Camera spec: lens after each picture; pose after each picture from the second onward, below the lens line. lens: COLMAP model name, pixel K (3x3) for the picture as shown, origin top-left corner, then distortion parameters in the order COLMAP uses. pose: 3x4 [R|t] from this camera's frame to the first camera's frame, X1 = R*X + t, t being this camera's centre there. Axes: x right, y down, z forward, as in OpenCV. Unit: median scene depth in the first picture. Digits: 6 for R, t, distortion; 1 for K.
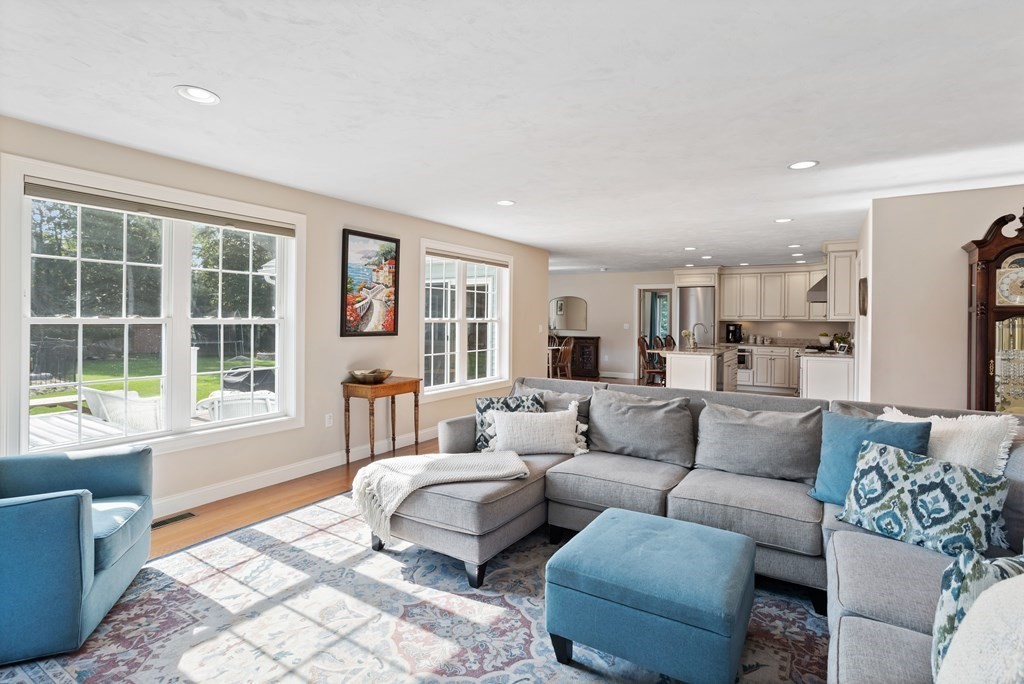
lens RADIAL K [[500.1, 0, 507.1], [0, 500.1, 322.7], [0, 0, 1]] dist [-0.028852, 0.003970]
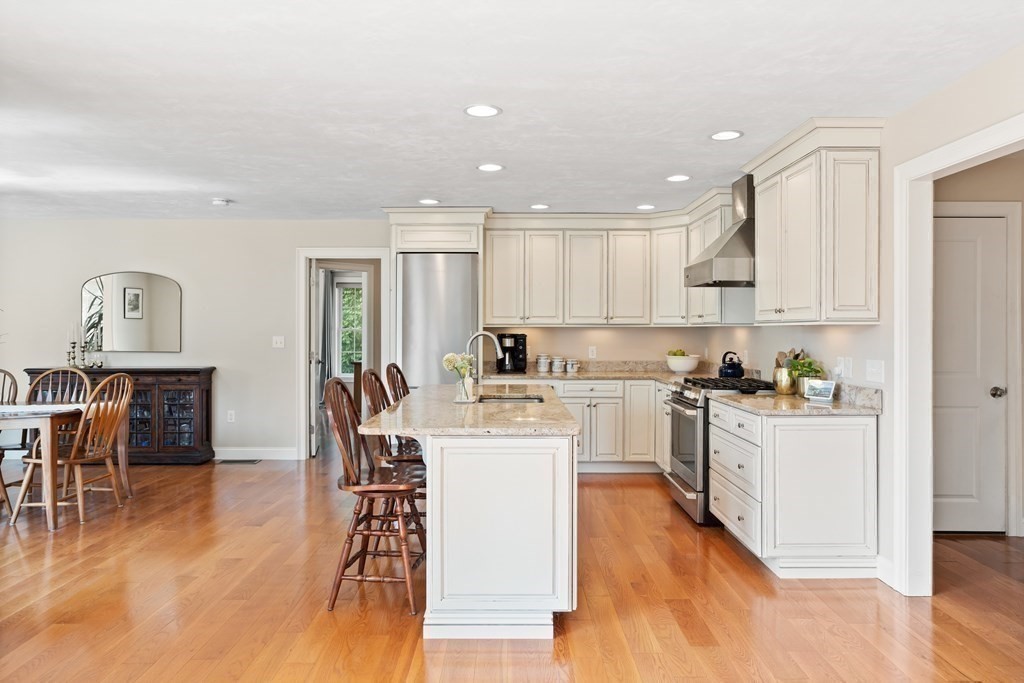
lens RADIAL K [[685.5, 0, 506.4], [0, 685.5, 331.2], [0, 0, 1]] dist [-0.003736, 0.006816]
pose [[0.841658, -0.007937, 0.539953, 0.250191], [0.009073, 0.999959, 0.000555, -0.000767], [-0.539935, 0.004432, 0.841695, 1.174959]]
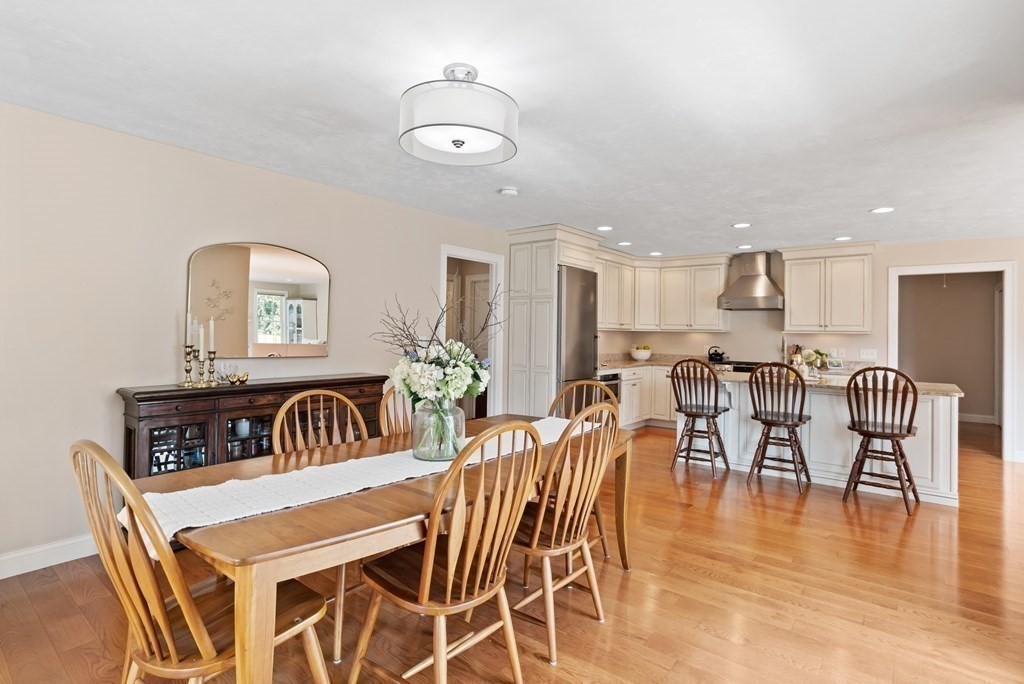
lens RADIAL K [[523.3, 0, 516.1], [0, 523.3, 328.2], [0, 0, 1]] dist [-0.029650, 0.005947]
pose [[0.081712, 0.005149, 0.996643, -0.539852], [-0.007679, 0.999960, -0.004536, -0.006243], [-0.996626, -0.007283, 0.081749, 2.703630]]
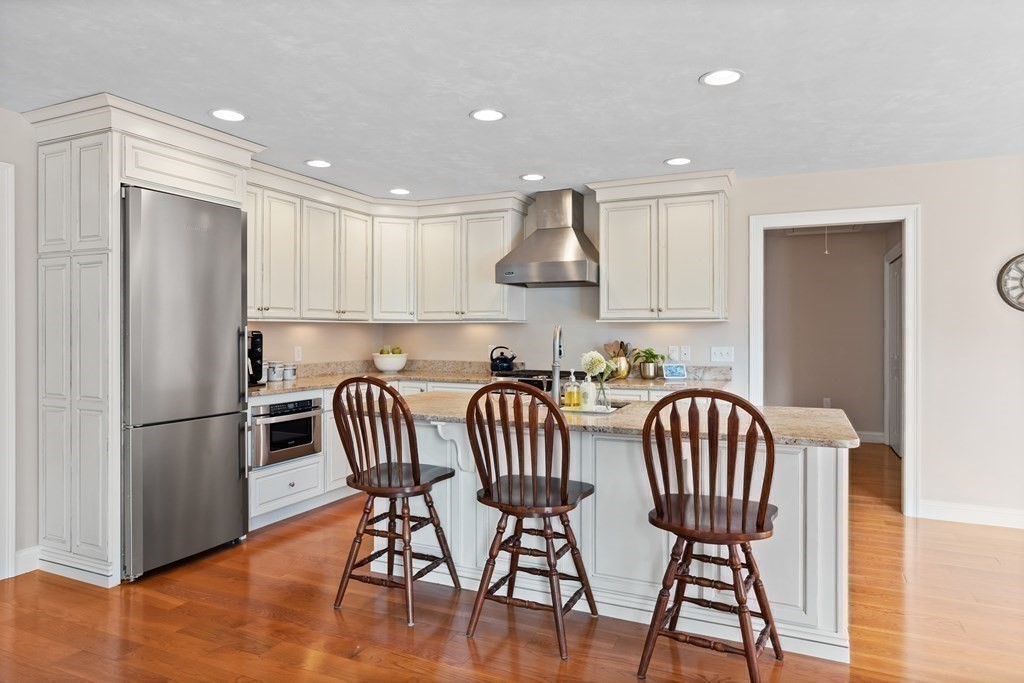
lens RADIAL K [[640.8, 0, 520.2], [0, 640.8, 334.0], [0, 0, 1]] dist [-0.020773, 0.008245]
pose [[-0.155634, -0.011126, 0.987752, -0.000293], [0.005788, 0.999909, 0.012175, 0.001808], [-0.987798, 0.007612, -0.155555, 2.312978]]
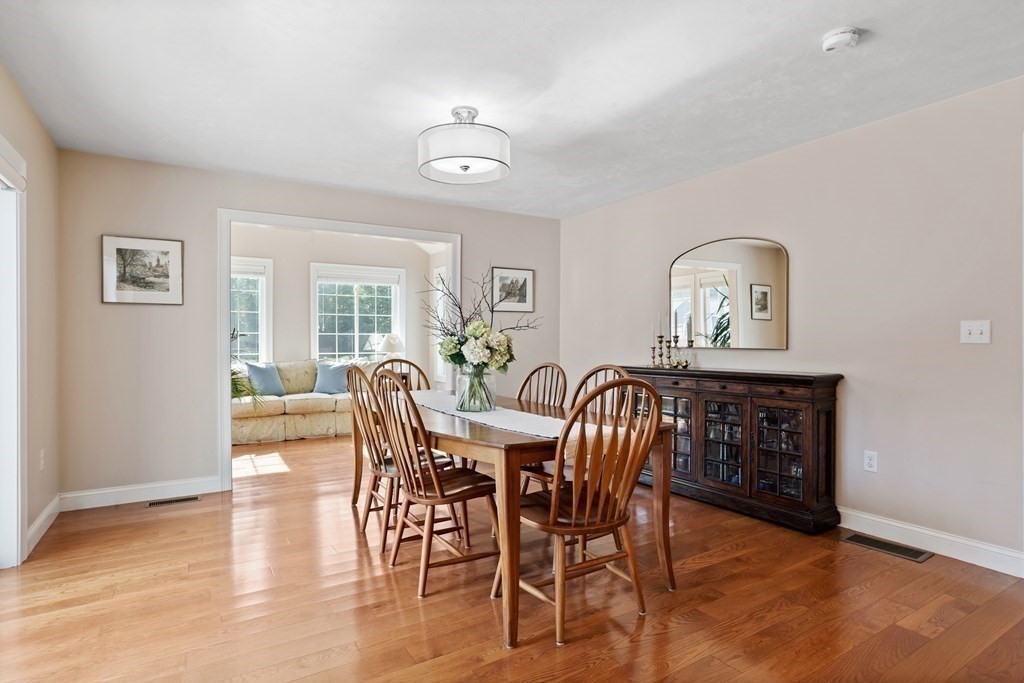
lens RADIAL K [[523.3, 0, 513.3], [0, 523.3, 347.1], [0, 0, 1]] dist [-0.029650, 0.005947]
pose [[0.908323, -0.001845, -0.418265, 0.446171], [0.001284, 0.999998, -0.001623, 0.044104], [0.418267, 0.000937, 0.908324, 2.142214]]
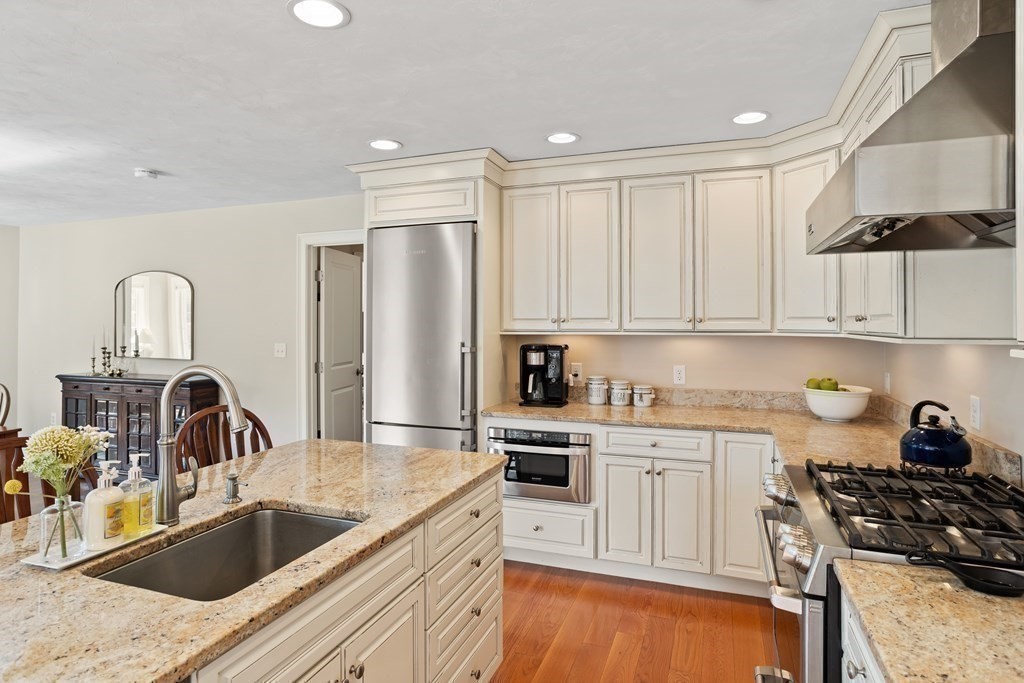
lens RADIAL K [[569.2, 0, 512.4], [0, 569.2, 320.3], [0, 0, 1]] dist [-0.025646, 0.010102]
pose [[0.975425, -0.006259, 0.220243, 0.939695], [0.008770, 0.999907, -0.010425, -0.024423], [-0.220157, 0.012100, 0.975389, 1.717539]]
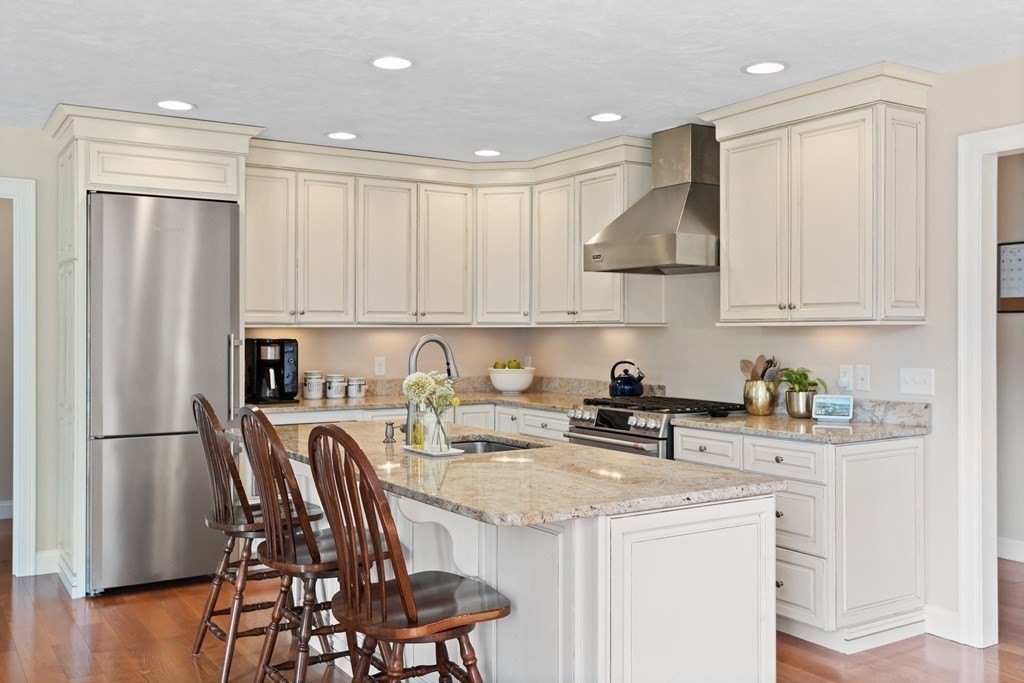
lens RADIAL K [[963.4, 0, 513.3], [0, 963.4, 334.3], [0, 0, 1]] dist [0.009570, 0.000000]
pose [[0.414782, -0.010054, 0.909865, -0.002900], [0.009783, 0.999930, 0.006590, -0.005700], [-0.909868, 0.006167, 0.414851, 1.670649]]
